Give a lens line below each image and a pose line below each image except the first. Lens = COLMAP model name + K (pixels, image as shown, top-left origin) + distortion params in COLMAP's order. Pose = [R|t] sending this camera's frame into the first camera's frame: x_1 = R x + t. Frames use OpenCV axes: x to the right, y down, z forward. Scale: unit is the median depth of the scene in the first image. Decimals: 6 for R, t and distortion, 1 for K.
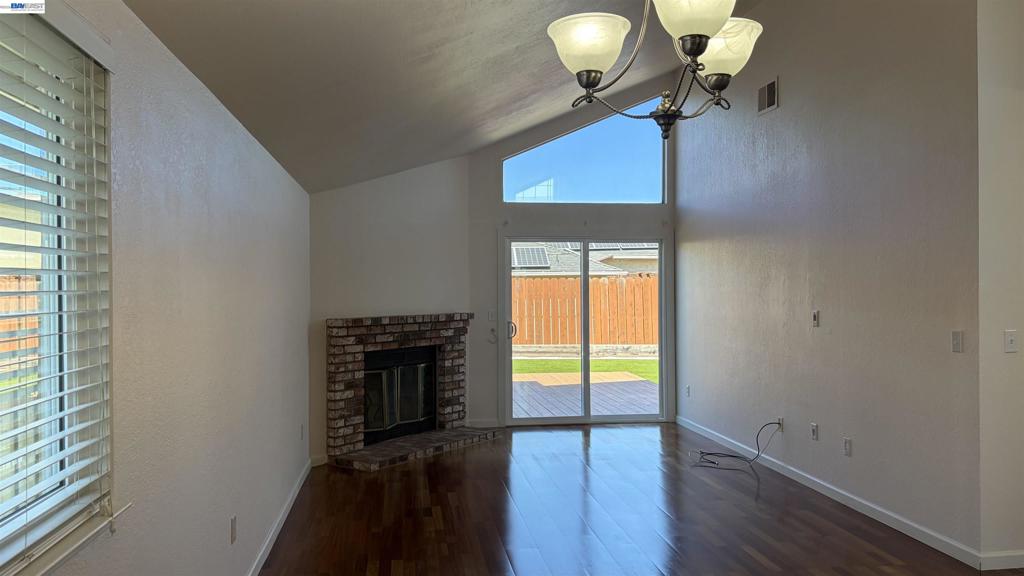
lens RADIAL K [[800.2, 0, 512.0], [0, 800.2, 288.0], [0, 0, 1]] dist [-0.002536, -0.001913]
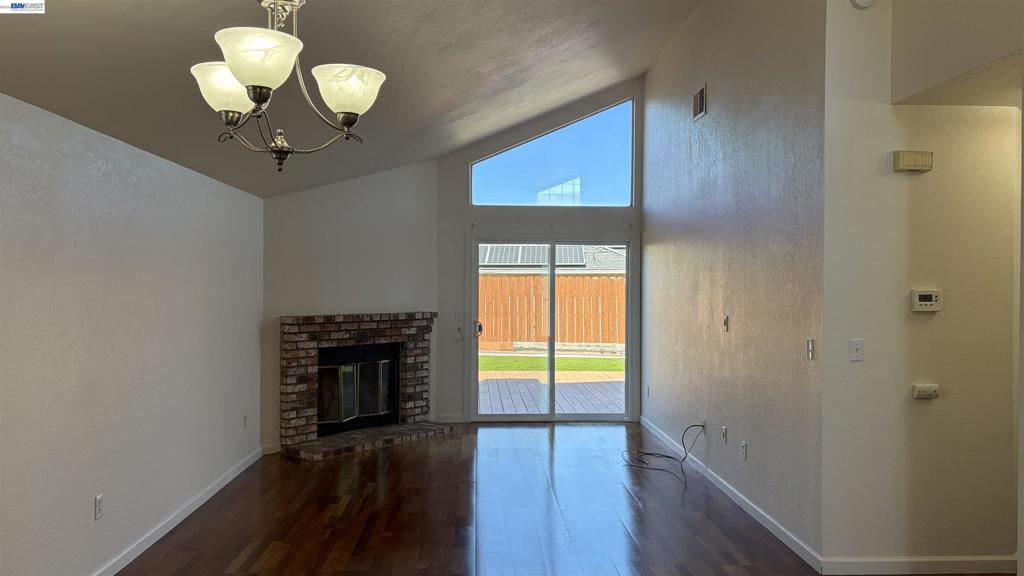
lens RADIAL K [[800.2, 0, 512.0], [0, 800.2, 288.0], [0, 0, 1]] dist [-0.002536, -0.001913]
pose [[0.995881, 0.010599, -0.090051, 0.149021], [-0.010174, 0.999935, 0.005172, -0.006749], [0.090100, -0.004235, 0.995924, -0.026694]]
